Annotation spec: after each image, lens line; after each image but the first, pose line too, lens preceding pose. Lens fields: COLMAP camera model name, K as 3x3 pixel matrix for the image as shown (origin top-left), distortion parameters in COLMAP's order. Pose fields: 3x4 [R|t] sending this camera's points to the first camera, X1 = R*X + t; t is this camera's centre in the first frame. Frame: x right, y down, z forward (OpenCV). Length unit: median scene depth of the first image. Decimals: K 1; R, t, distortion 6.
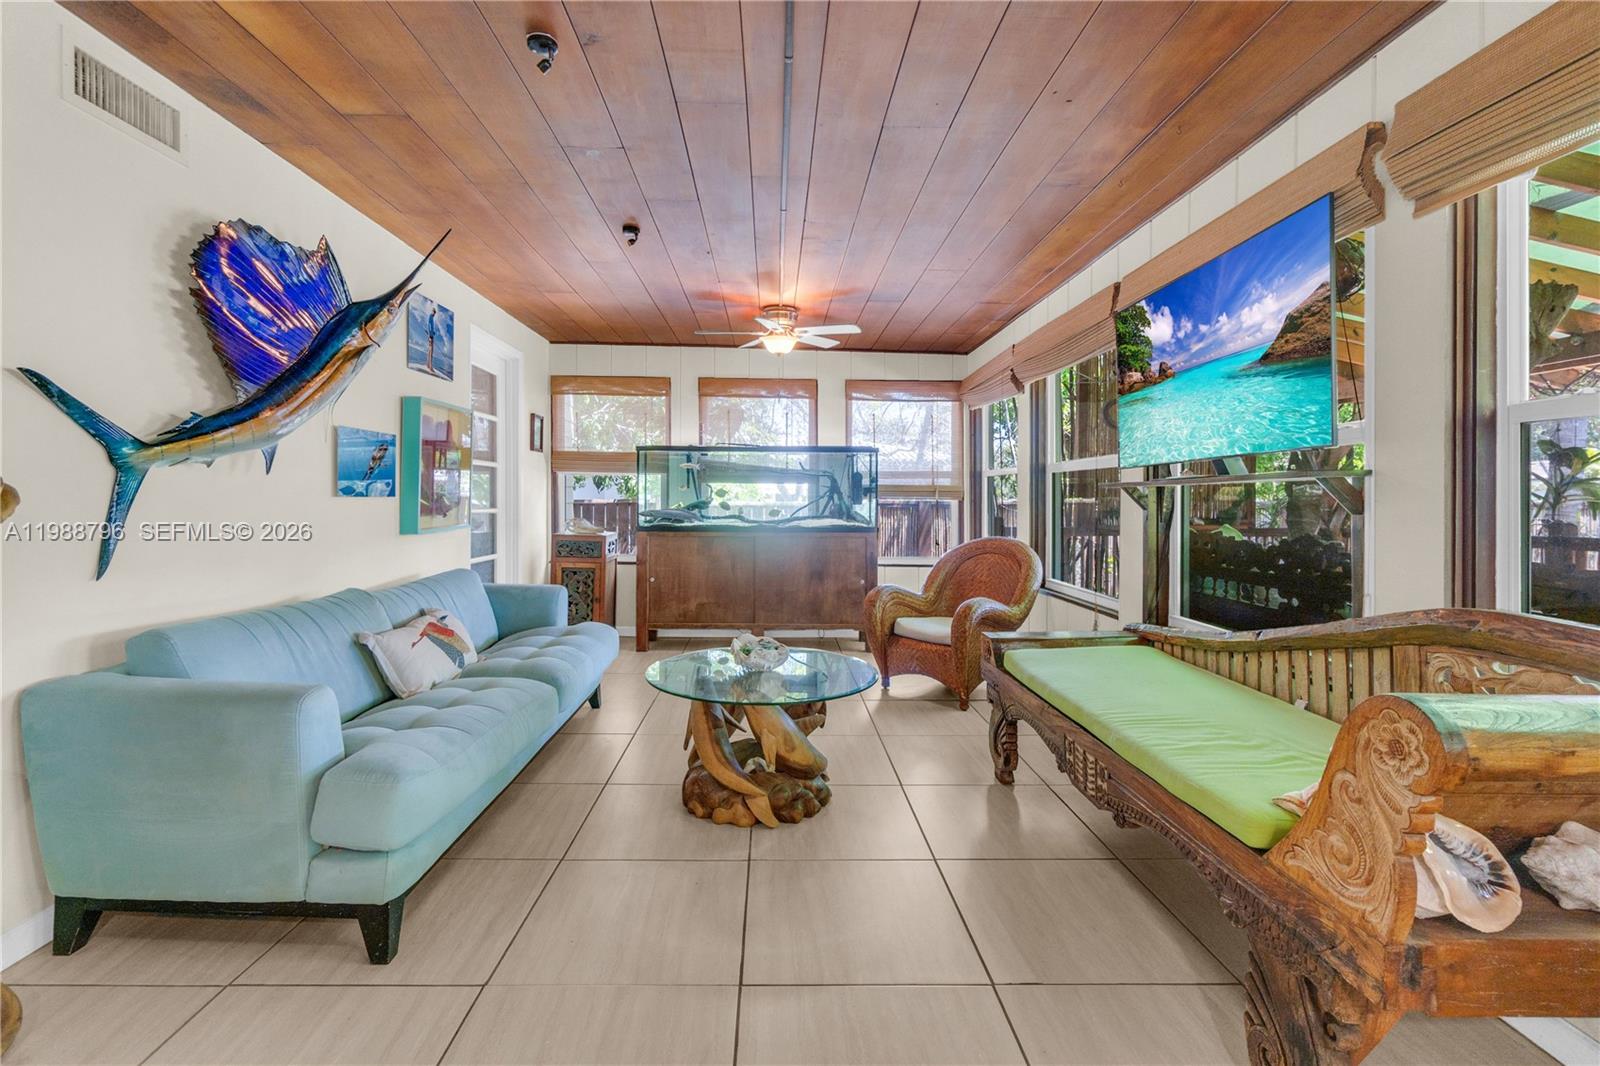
lens RADIAL K [[707.5, 0, 783.2], [0, 707.5, 505.1], [0, 0, 1]] dist [0.000637, 0.000198]
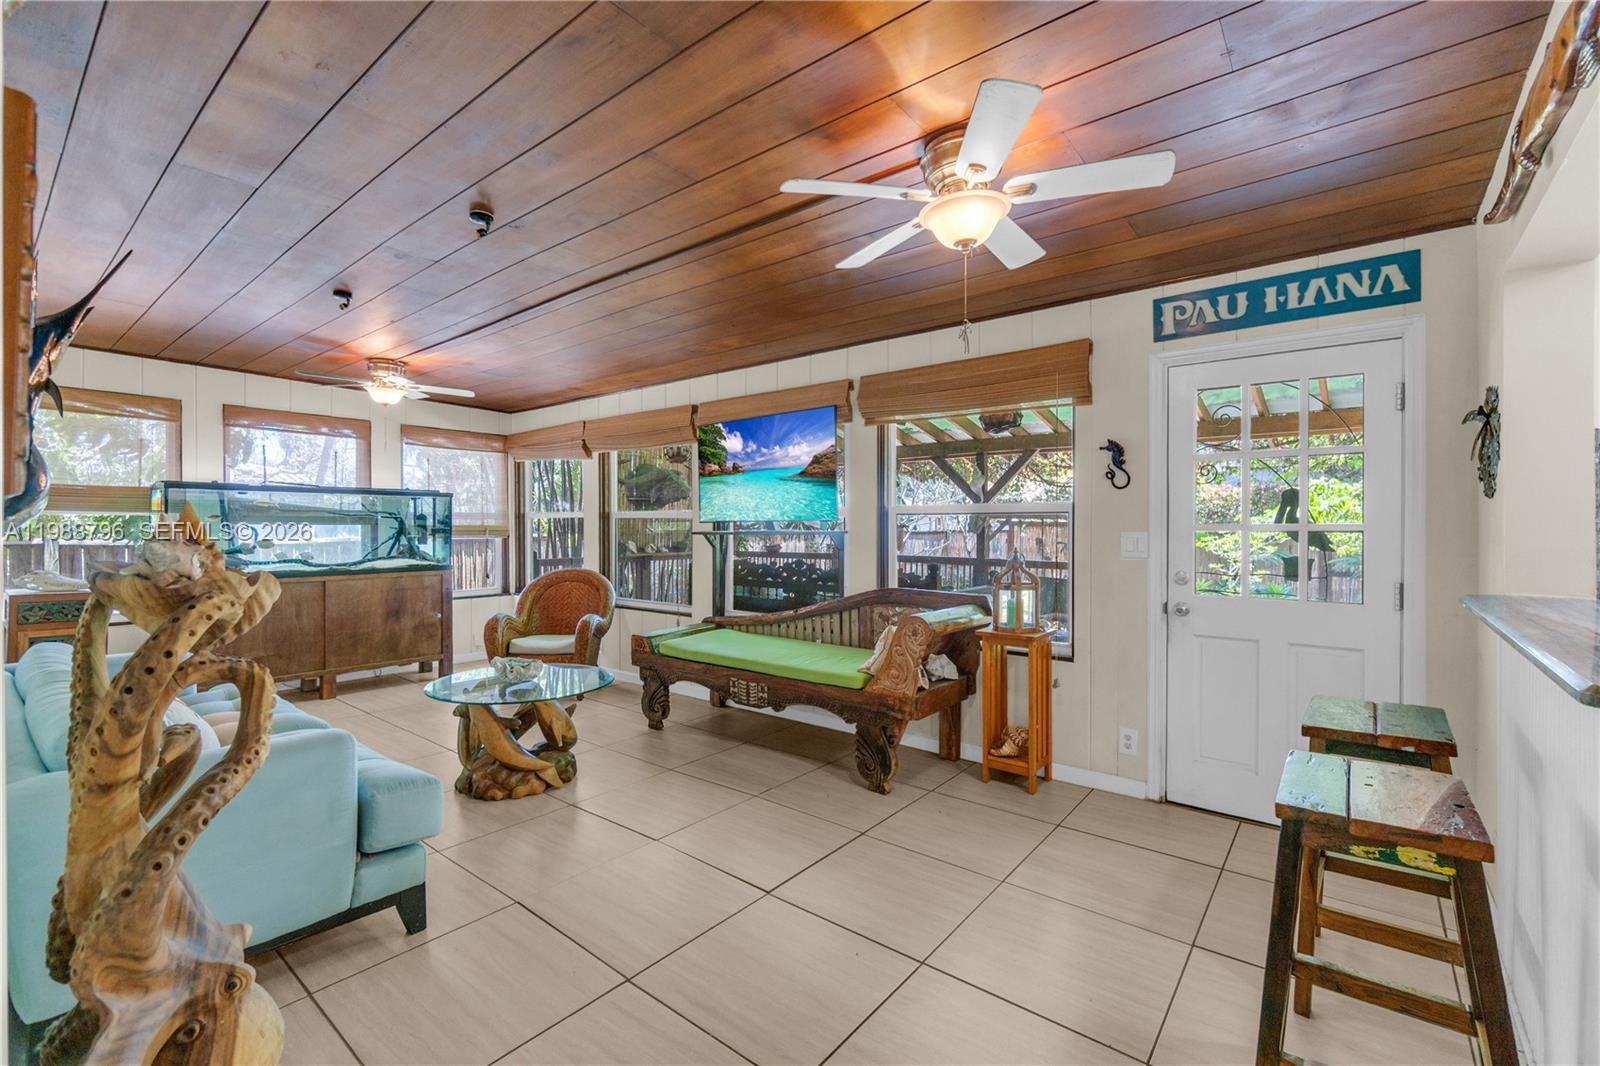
lens RADIAL K [[695.2, 0, 790.9], [0, 695.2, 532.0], [0, 0, 1]] dist [-0.002210, -0.000038]
pose [[0.646478, -0.012902, 0.762824, -0.633076], [0.009920, 0.999915, 0.008505, -0.043275], [-0.762869, 0.002069, 0.646550, -0.190304]]
